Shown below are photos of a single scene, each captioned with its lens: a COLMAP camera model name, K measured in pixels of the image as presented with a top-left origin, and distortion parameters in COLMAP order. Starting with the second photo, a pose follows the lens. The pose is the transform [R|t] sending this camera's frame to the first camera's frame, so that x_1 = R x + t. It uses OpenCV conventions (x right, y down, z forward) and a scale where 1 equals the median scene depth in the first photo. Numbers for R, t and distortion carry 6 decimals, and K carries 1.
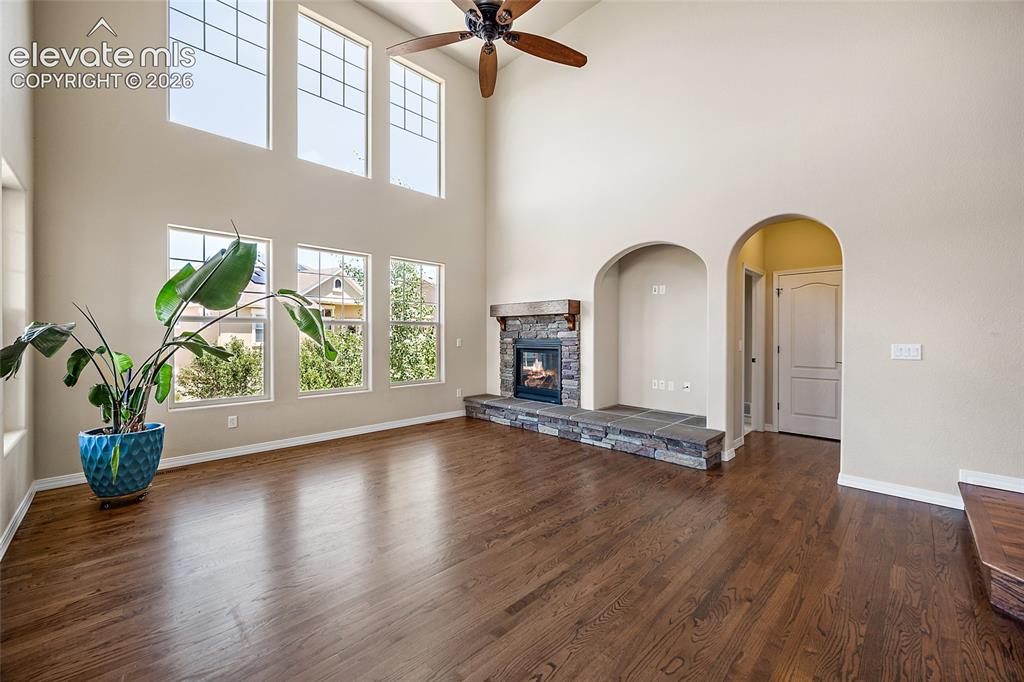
lens RADIAL K [[403.9, 0, 516.2], [0, 403.9, 338.1], [0, 0, 1]] dist [0.001578, -0.000908]
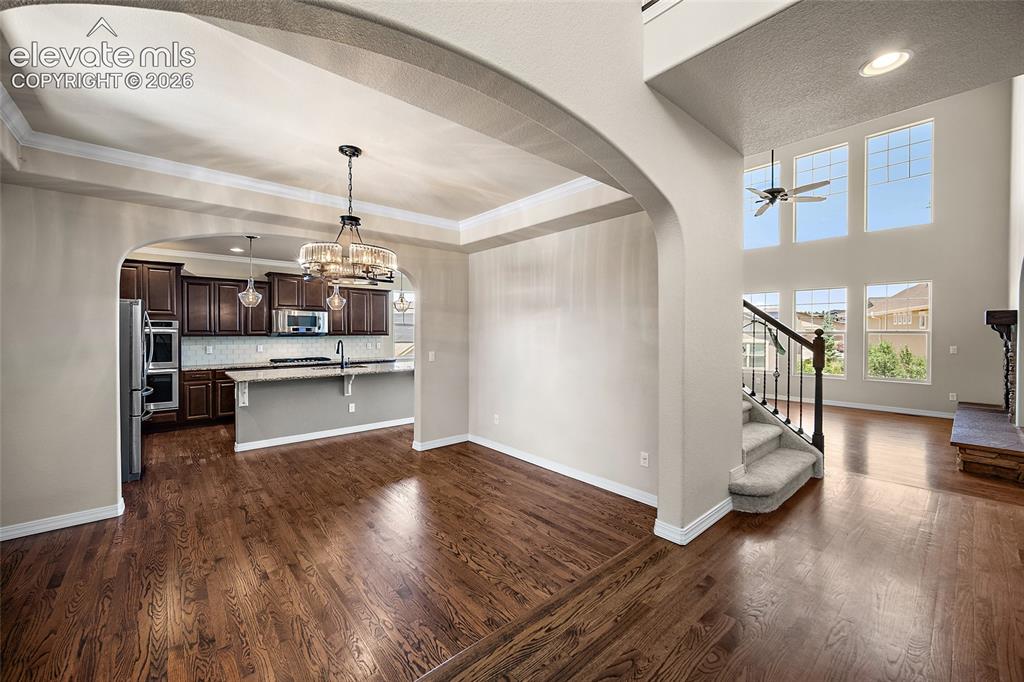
lens RADIAL K [[403.9, 0, 510.9], [0, 403.9, 336.8], [0, 0, 1]] dist [0.001578, -0.000908]
pose [[-0.069698, 0.012293, -0.997492, 1.207204], [-0.005450, 0.999904, 0.012704, -0.036777], [0.997553, 0.006322, -0.069625, -0.125954]]
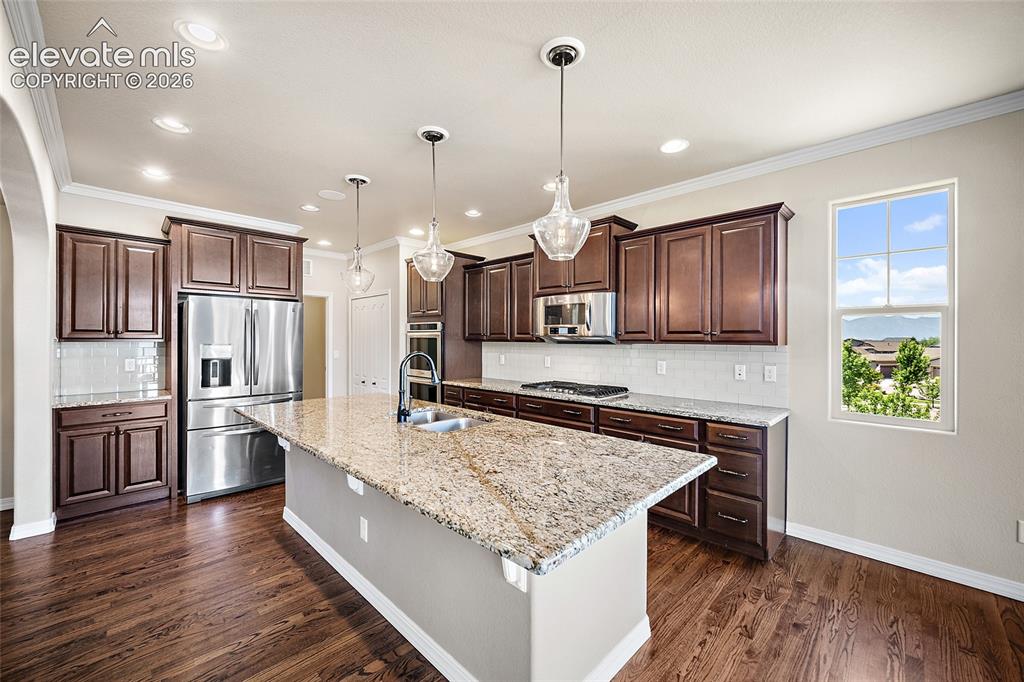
lens RADIAL K [[403.9, 0, 518.9], [0, 403.9, 338.4], [0, 0, 1]] dist [0.001578, -0.000908]
pose [[-0.999699, -0.005326, -0.023942, -0.019539], [-0.005370, 0.999984, 0.001787, -0.026901], [0.023932, 0.001915, -0.999712, -0.210830]]
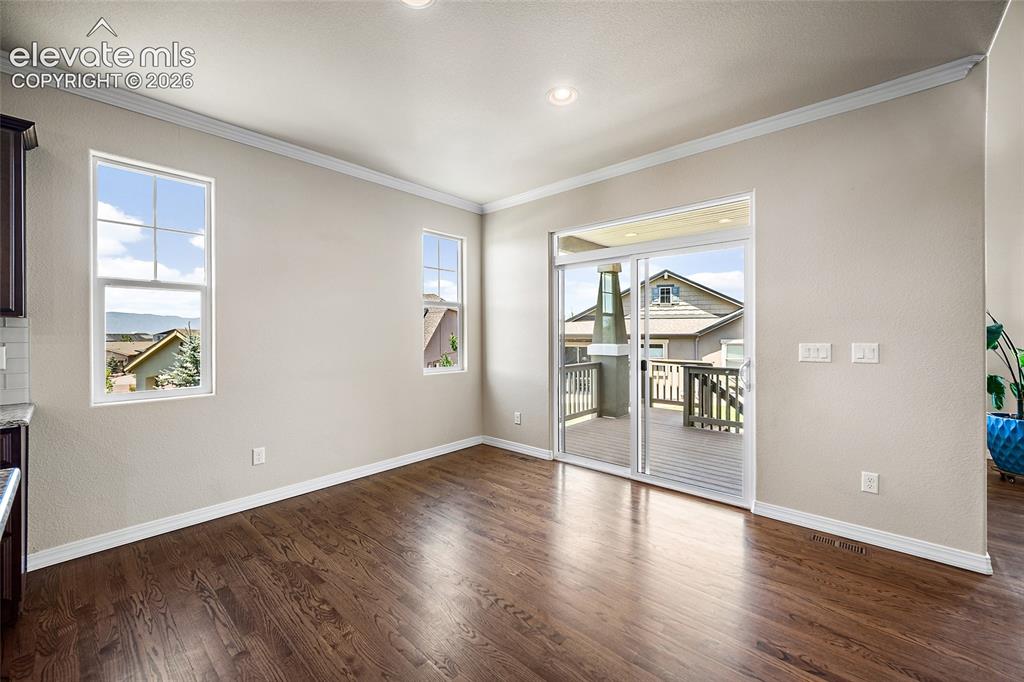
lens RADIAL K [[403.9, 0, 506.6], [0, 403.9, 336.5], [0, 0, 1]] dist [0.001578, -0.000908]
pose [[0.055487, 0.003948, -0.998452, 0.040025], [-0.001366, 0.999992, 0.003878, -0.001213], [0.998458, 0.001148, 0.055492, -0.293537]]
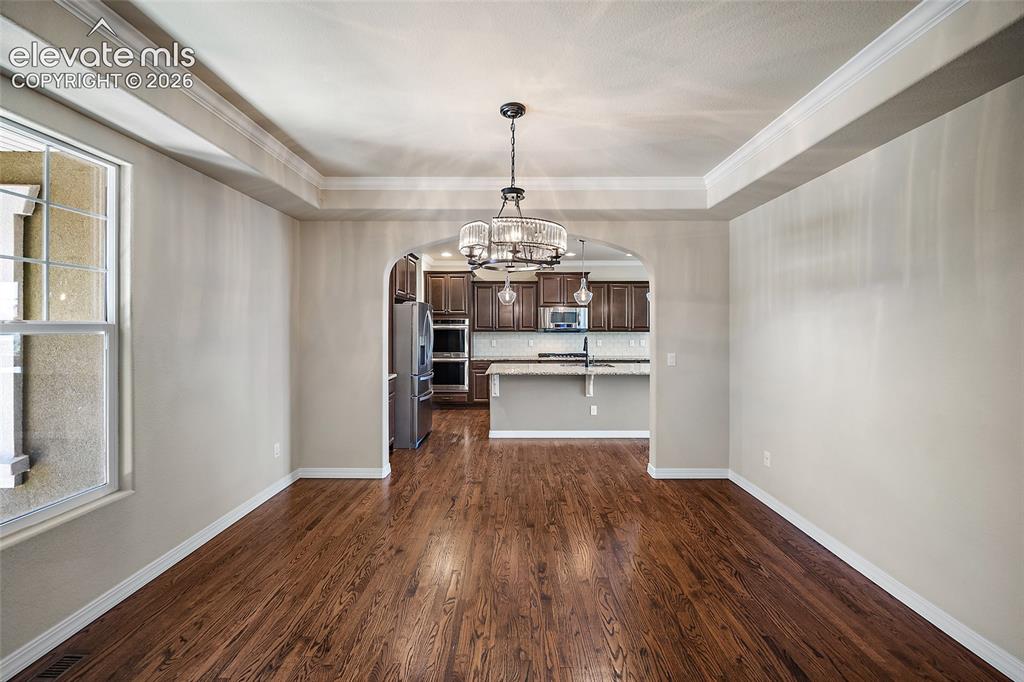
lens RADIAL K [[403.9, 0, 515.3], [0, 403.9, 328.2], [0, 0, 1]] dist [0.001578, -0.000908]
pose [[-0.706493, 0.000193, -0.707720, 0.995384], [-0.004250, 0.999981, 0.004516, -0.036855], [0.707707, 0.006198, -0.706479, -0.057468]]
